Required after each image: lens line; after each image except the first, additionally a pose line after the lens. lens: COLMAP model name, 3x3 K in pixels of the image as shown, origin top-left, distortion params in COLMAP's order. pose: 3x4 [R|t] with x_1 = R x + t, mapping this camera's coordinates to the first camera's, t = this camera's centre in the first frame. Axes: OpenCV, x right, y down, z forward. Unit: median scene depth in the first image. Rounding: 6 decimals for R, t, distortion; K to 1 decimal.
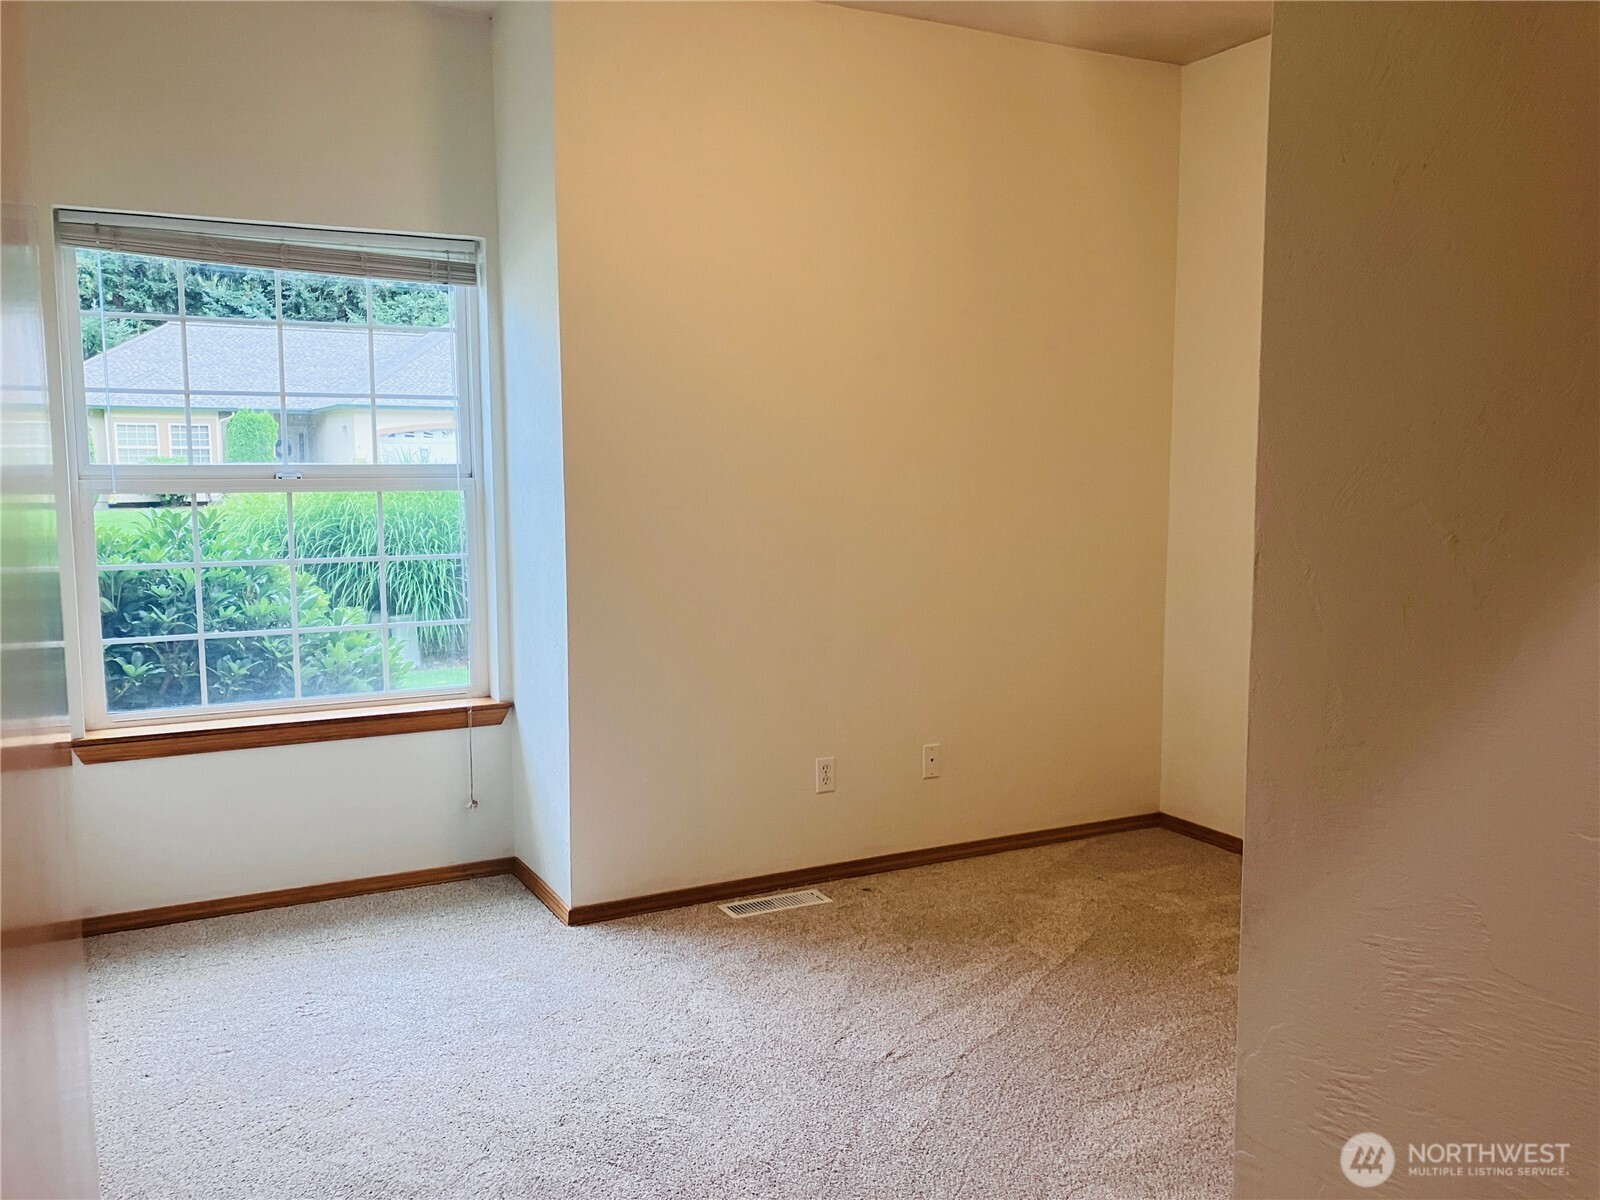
lens RADIAL K [[1313.6, 0, 794.6], [0, 1313.6, 596.1], [0, 0, 1]] dist [0.054523, -0.076680]
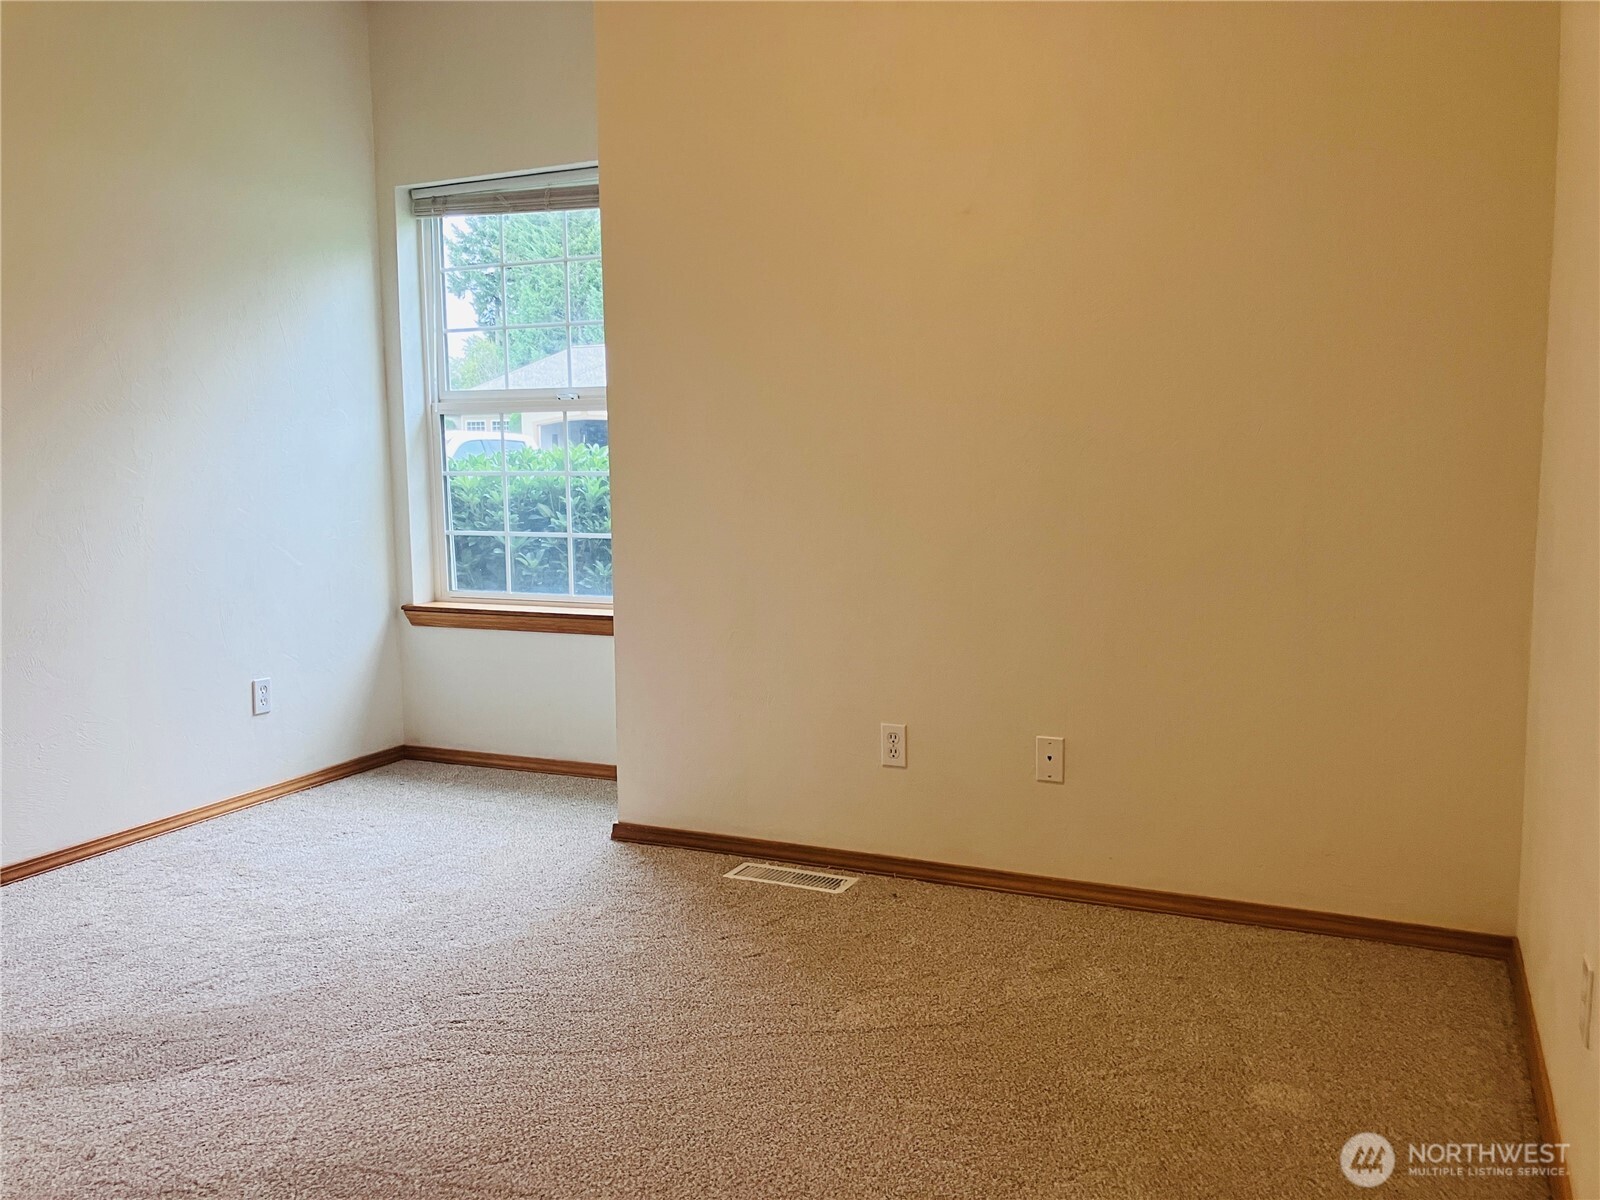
lens RADIAL K [[1313.6, 0, 796.7], [0, 1313.6, 602.9], [0, 0, 1]] dist [0.054523, -0.076680]
pose [[0.597710, 0.089492, -0.796702, 0.641406], [-0.060411, 0.995953, 0.066551, -0.001873], [0.799433, 0.008352, 0.600697, 0.476987]]
